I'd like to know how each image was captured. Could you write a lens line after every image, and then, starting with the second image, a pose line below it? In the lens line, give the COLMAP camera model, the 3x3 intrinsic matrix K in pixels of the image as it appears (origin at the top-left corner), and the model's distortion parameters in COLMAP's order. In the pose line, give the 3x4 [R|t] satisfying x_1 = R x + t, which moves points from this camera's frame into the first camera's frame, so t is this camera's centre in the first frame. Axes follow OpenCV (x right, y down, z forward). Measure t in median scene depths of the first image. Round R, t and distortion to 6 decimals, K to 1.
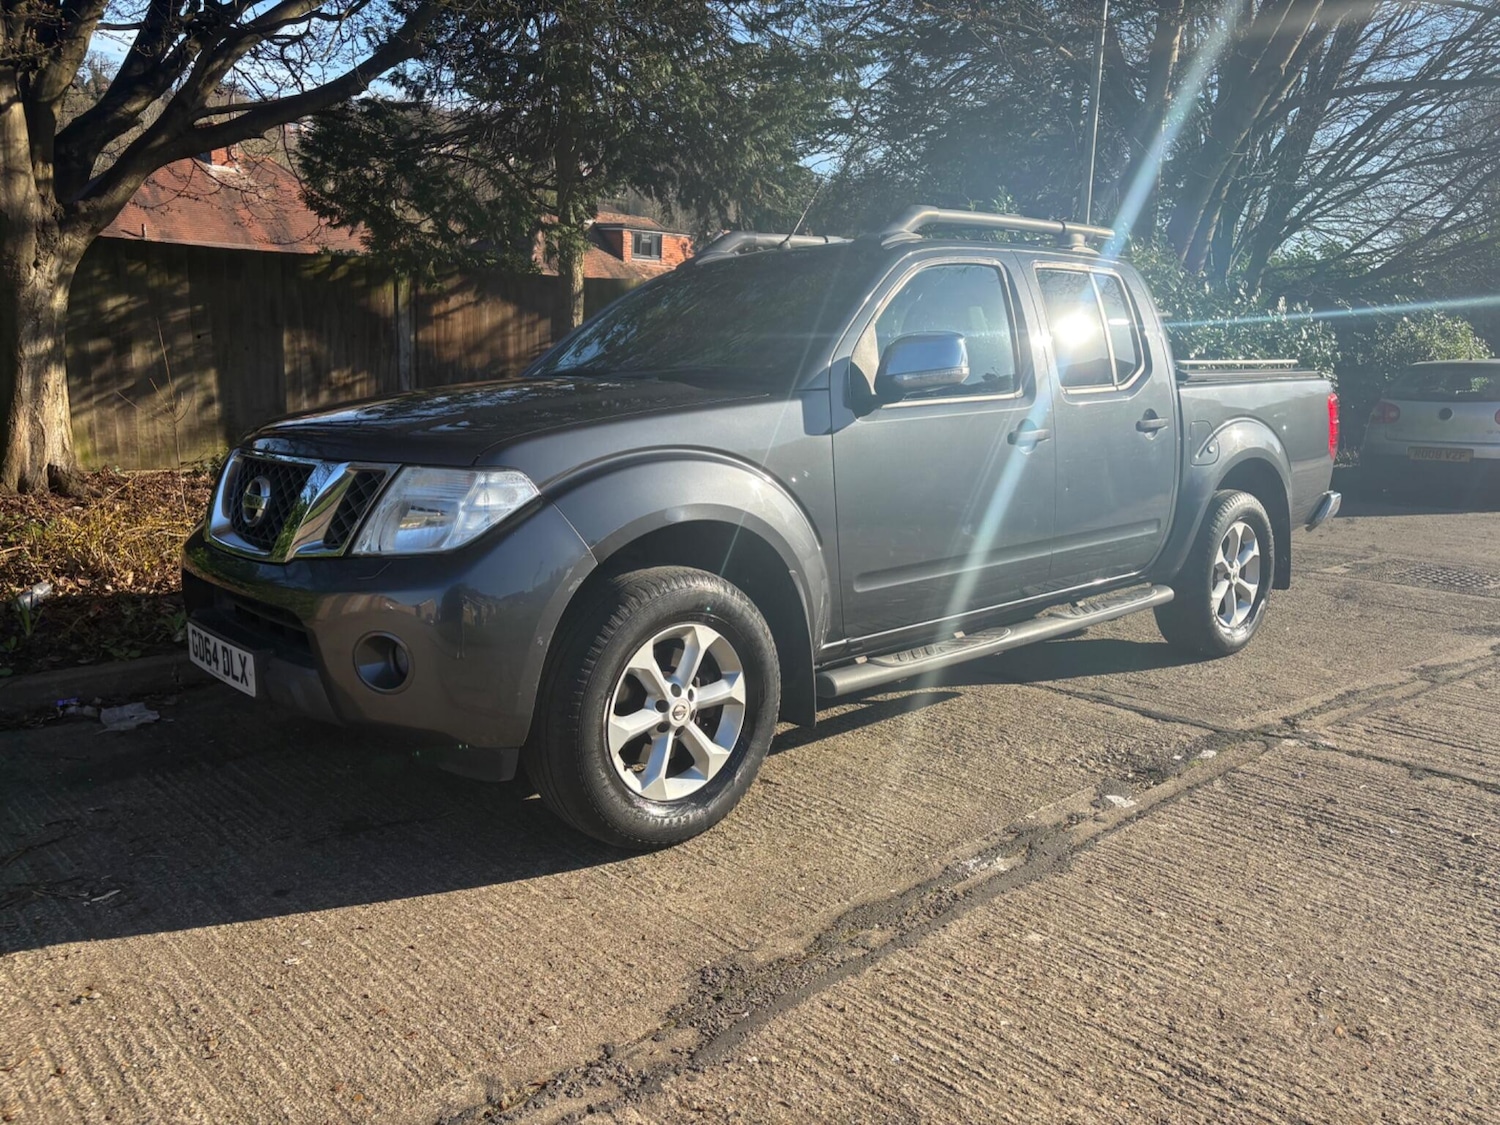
lens RADIAL K [[1137.0, 0, 738.9], [0, 1137.0, 538.9], [0, 0, 1]] dist [0.052726, -0.059545]
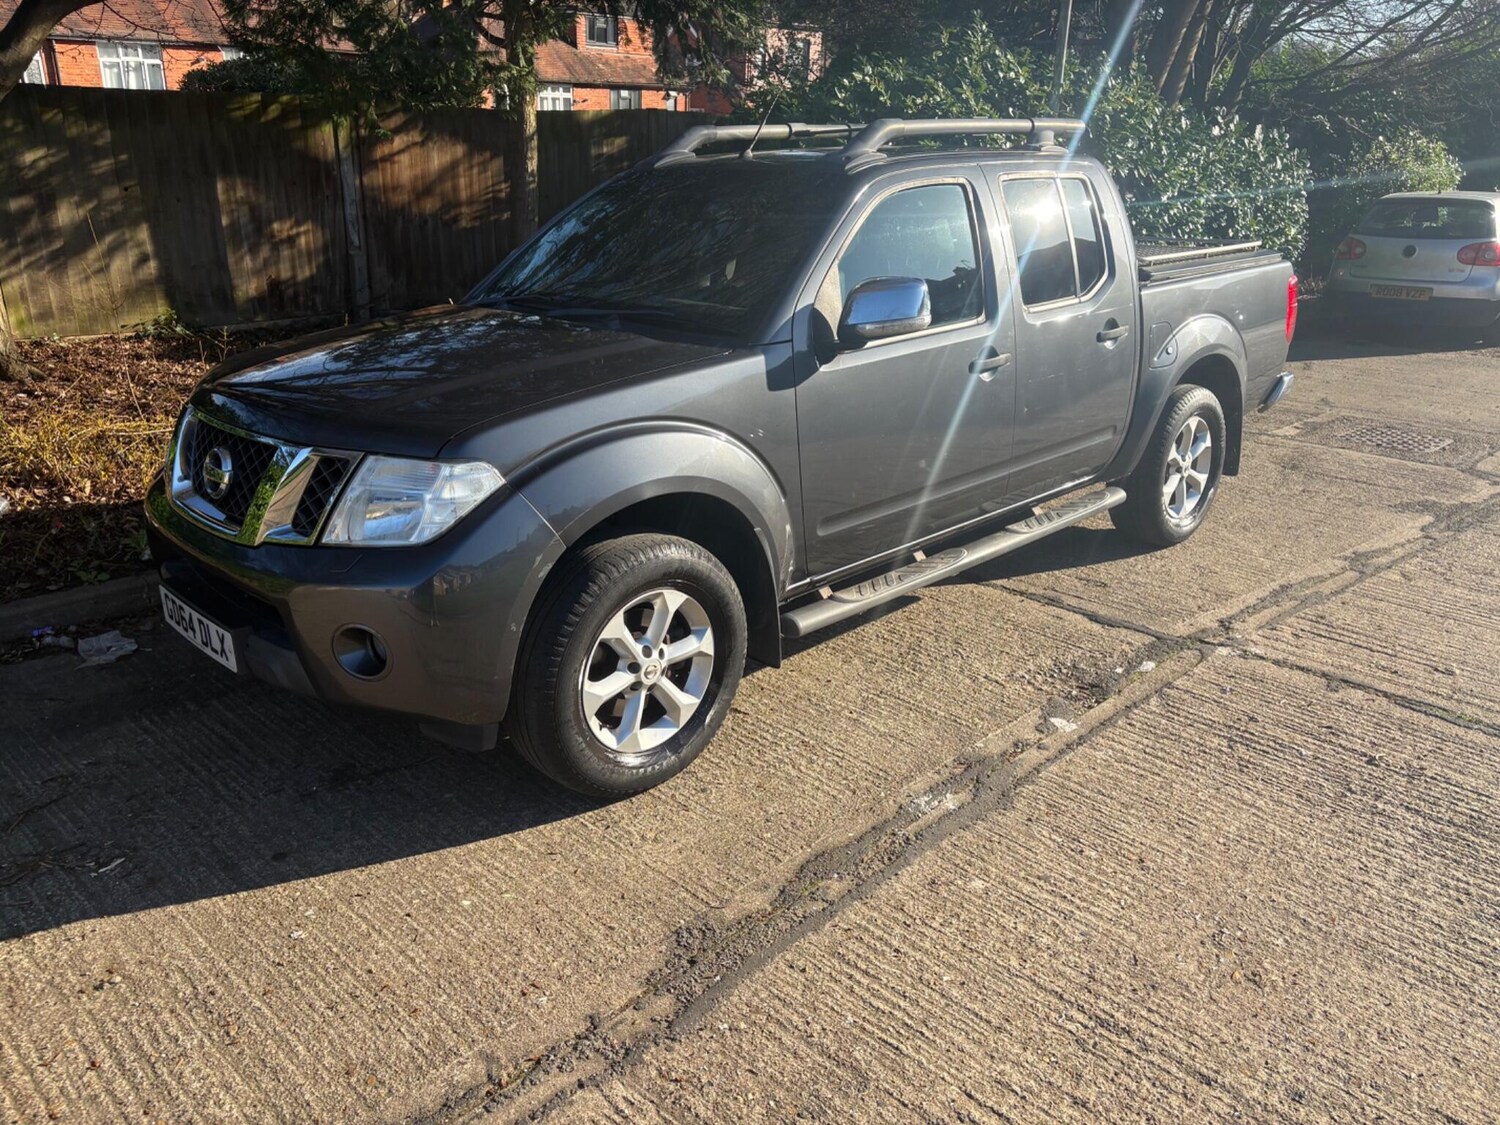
lens RADIAL K [[1137.0, 0, 764.6], [0, 1137.0, 553.4], [0, 0, 1]] dist [0.052726, -0.059545]
pose [[0.998741, -0.018287, 0.046721, 0.004541], [0.009385, 0.982866, 0.184081, -0.117903], [-0.049287, -0.183411, 0.981800, -0.012846]]
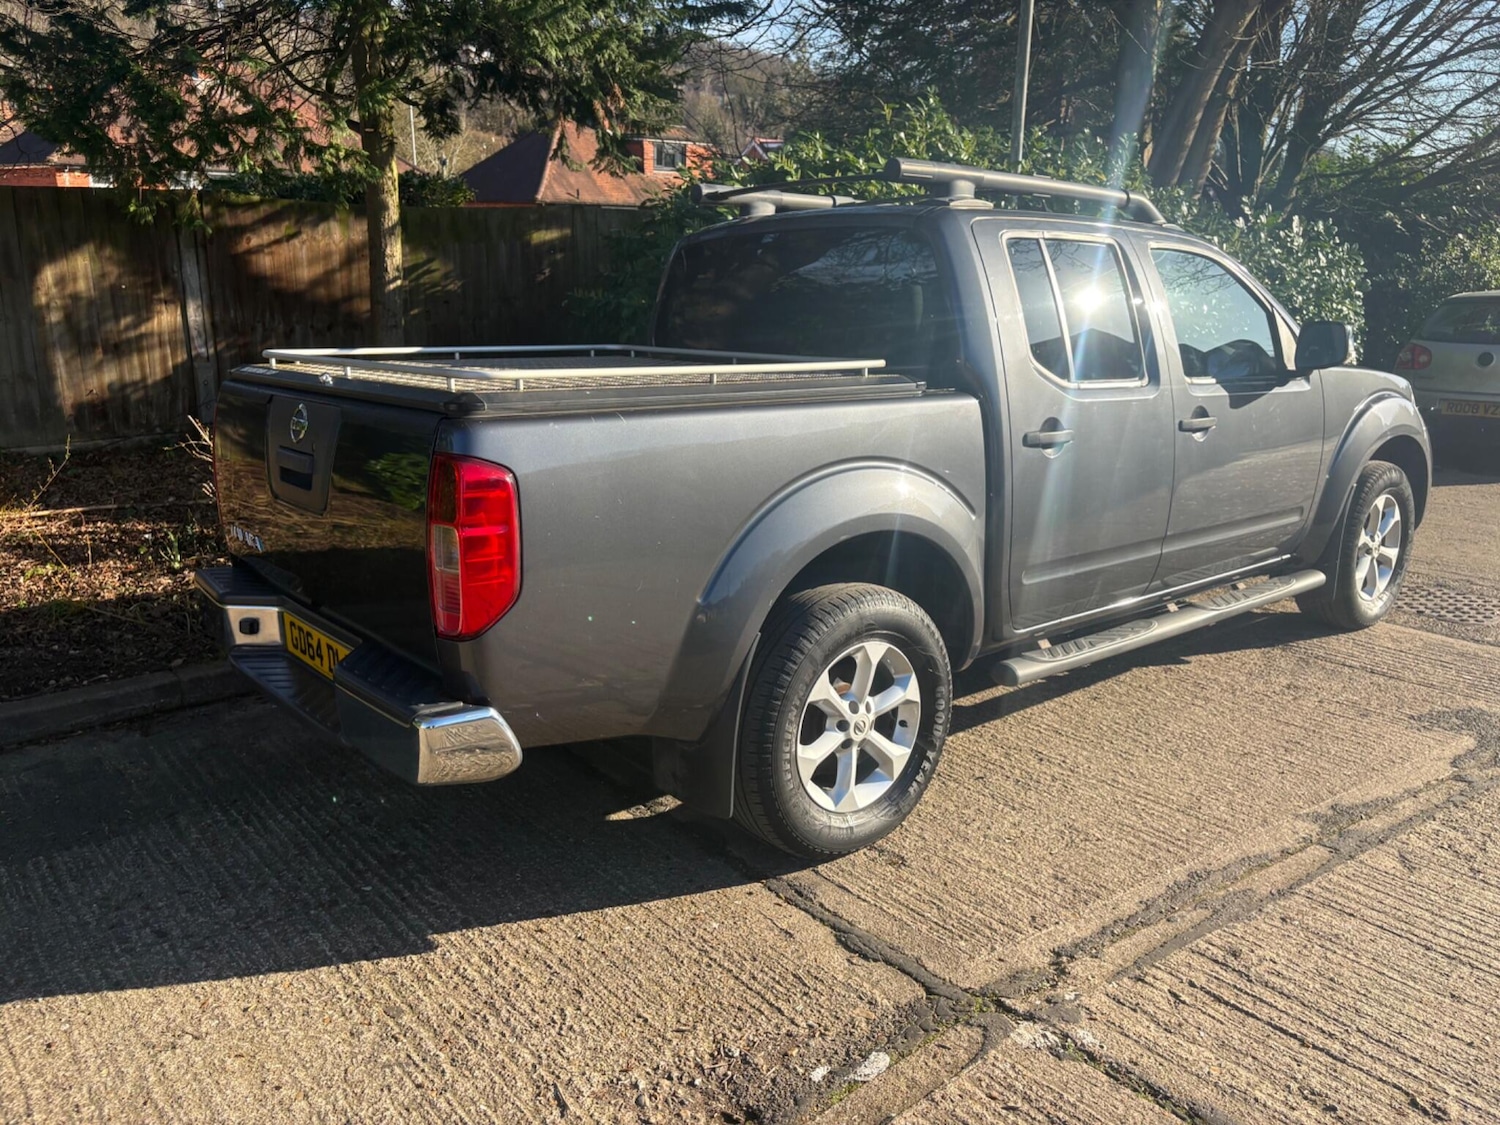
lens RADIAL K [[1137.0, 0, 757.7], [0, 1137.0, 551.5], [0, 0, 1]] dist [0.052726, -0.059545]
pose [[0.999038, -0.004102, -0.043668, 0.383324], [0.007720, 0.996518, 0.083019, -0.130156], [0.043175, -0.083276, 0.995591, 0.436178]]
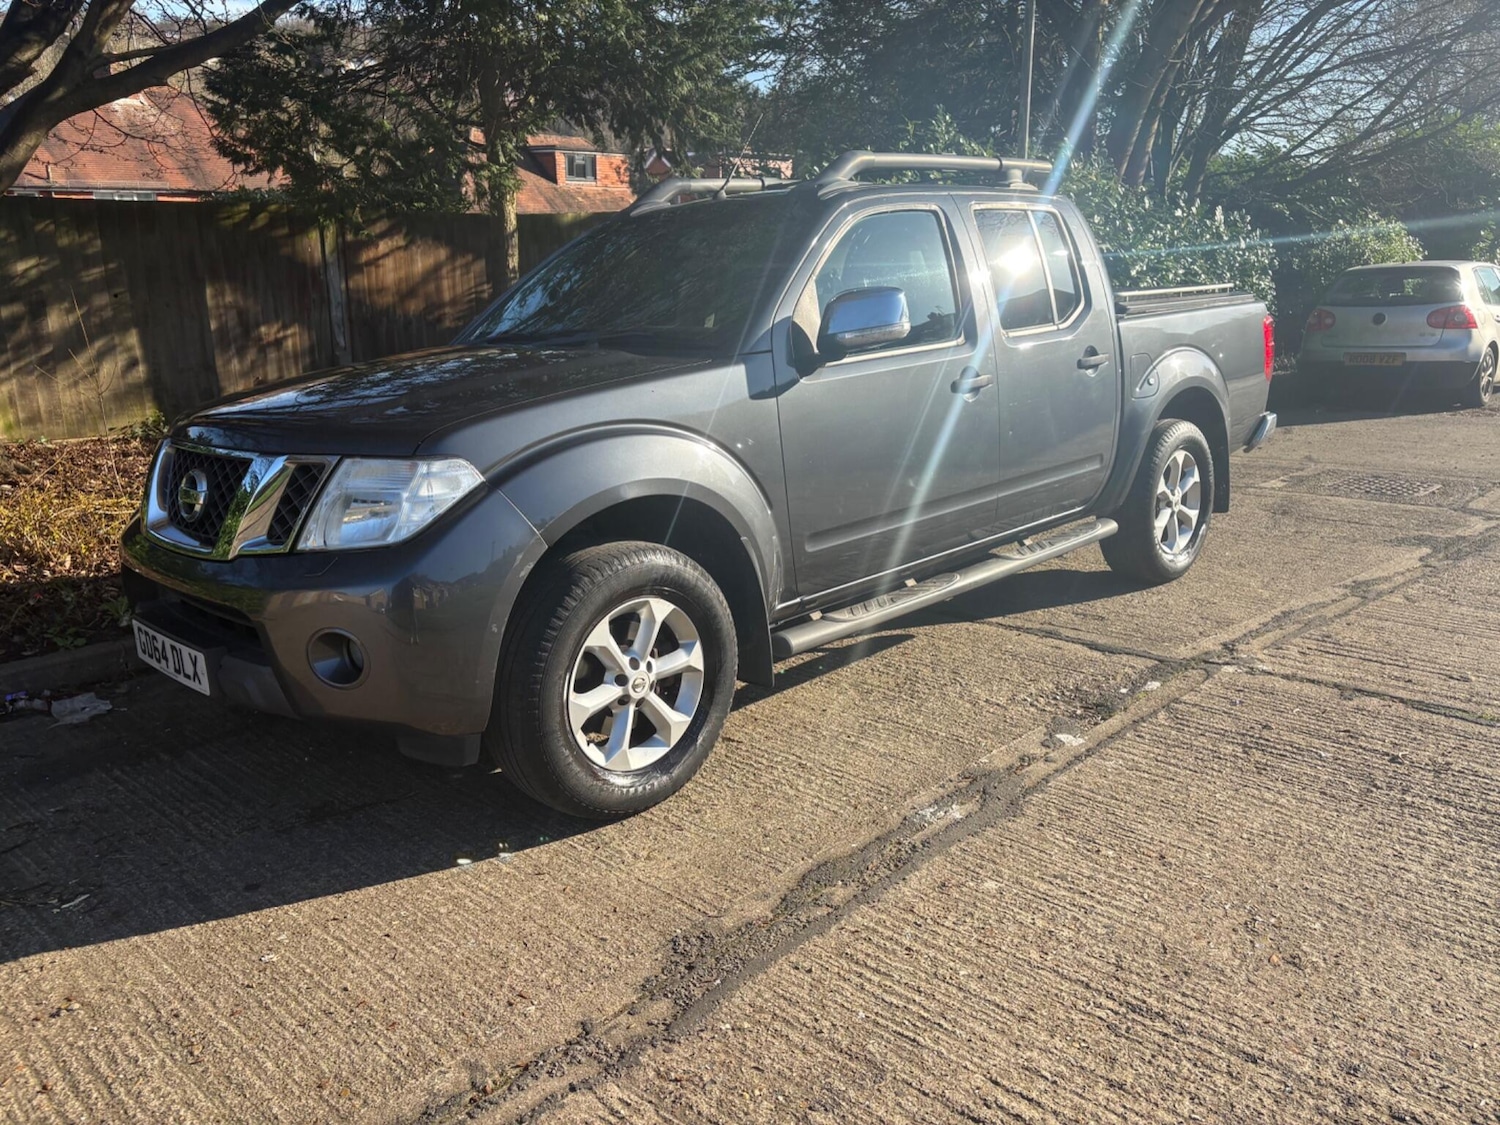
lens RADIAL K [[1137.0, 0, 750.2], [0, 1137.0, 556.7], [0, 0, 1]] dist [0.052726, -0.059545]
pose [[0.997574, -0.051871, 0.046431, 0.004499], [0.047860, 0.995341, 0.083699, -0.032977], [-0.050557, -0.081273, 0.995409, -0.003387]]
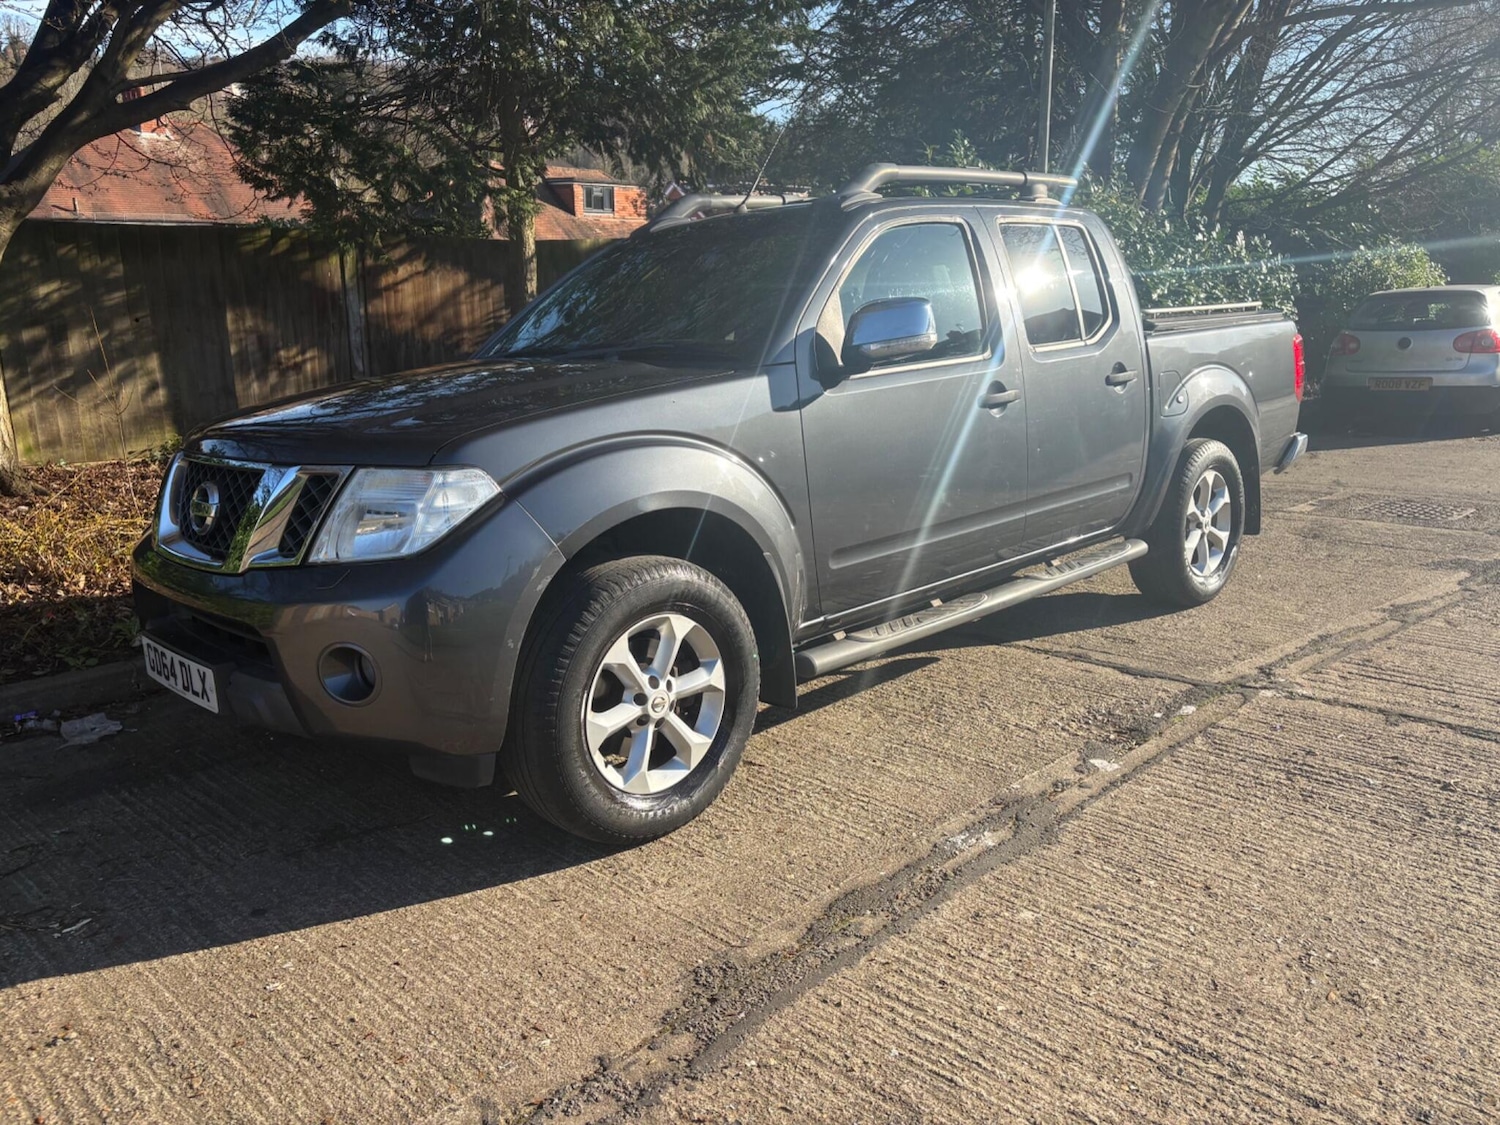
lens RADIAL K [[1137.0, 0, 745.3], [0, 1137.0, 554.5], [0, 0, 1]] dist [0.052726, -0.059545]
pose [[0.998339, -0.048676, 0.030820, -0.001079], [0.046920, 0.997363, 0.055365, -0.021760], [-0.033433, -0.053827, 0.997990, 0.020802]]
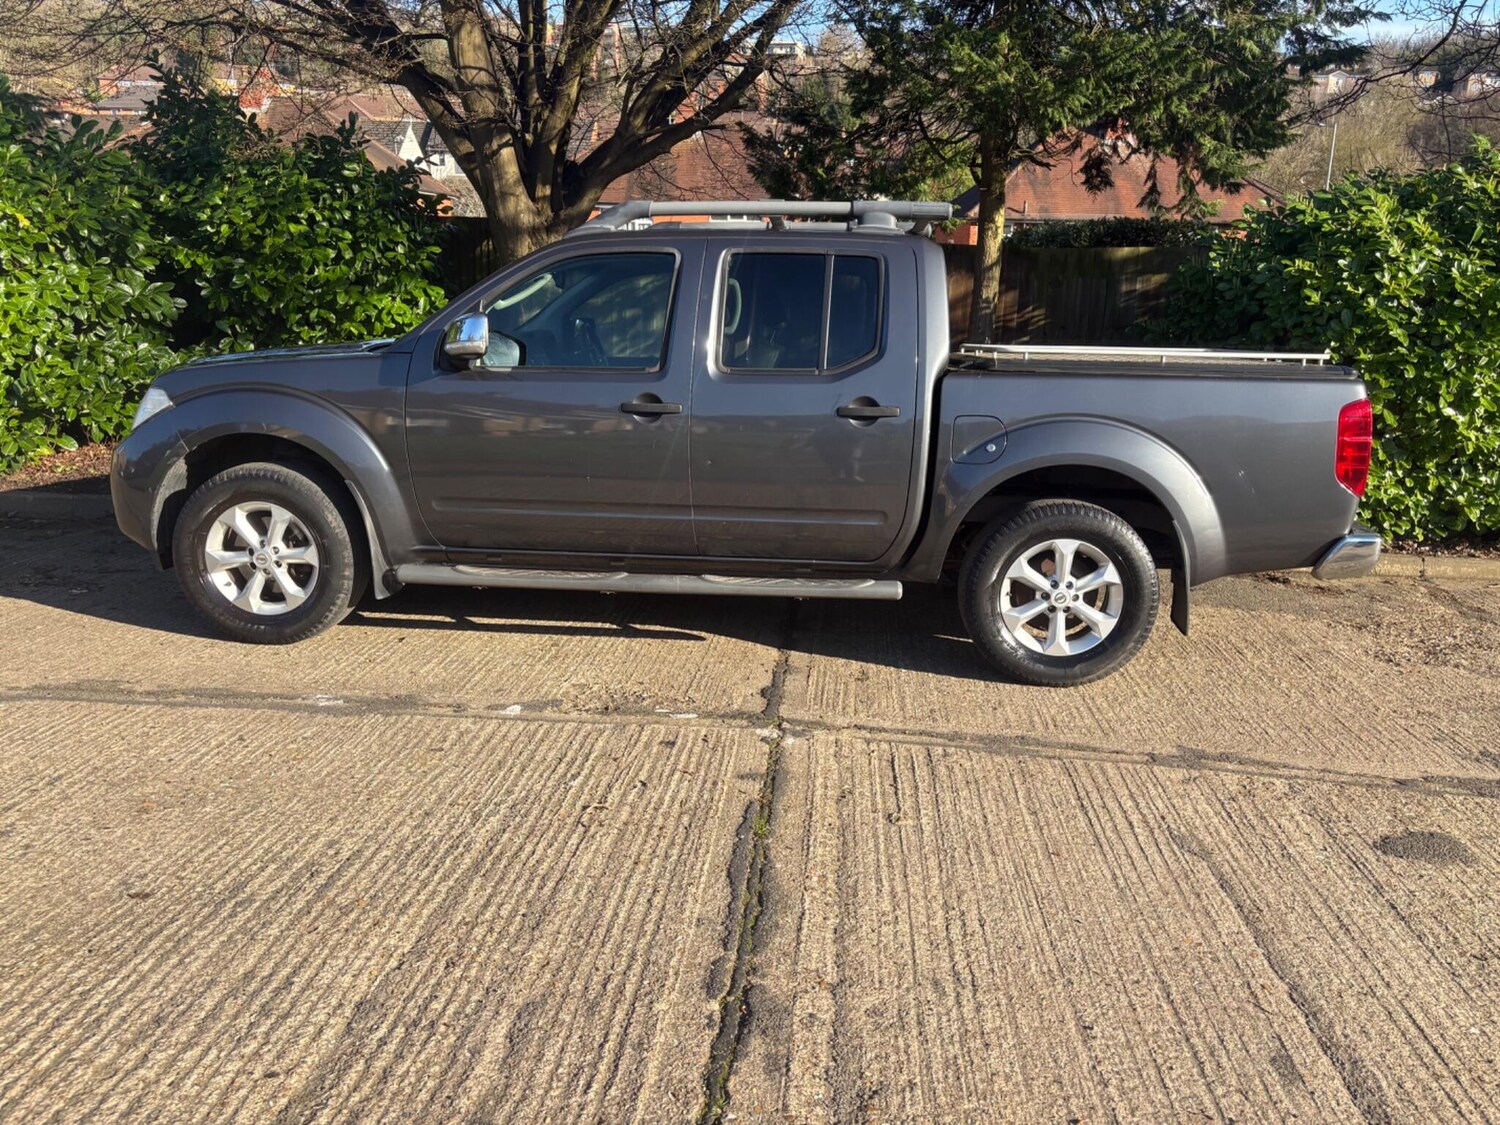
lens RADIAL K [[1137.0, 0, 761.2], [0, 1137.0, 562.4], [0, 0, 1]] dist [0.052726, -0.059545]
pose [[0.699044, 0.167720, -0.695132, 1.191970], [-0.133847, 0.985613, 0.103207, -0.073273], [0.702441, 0.020895, 0.711435, 0.299731]]
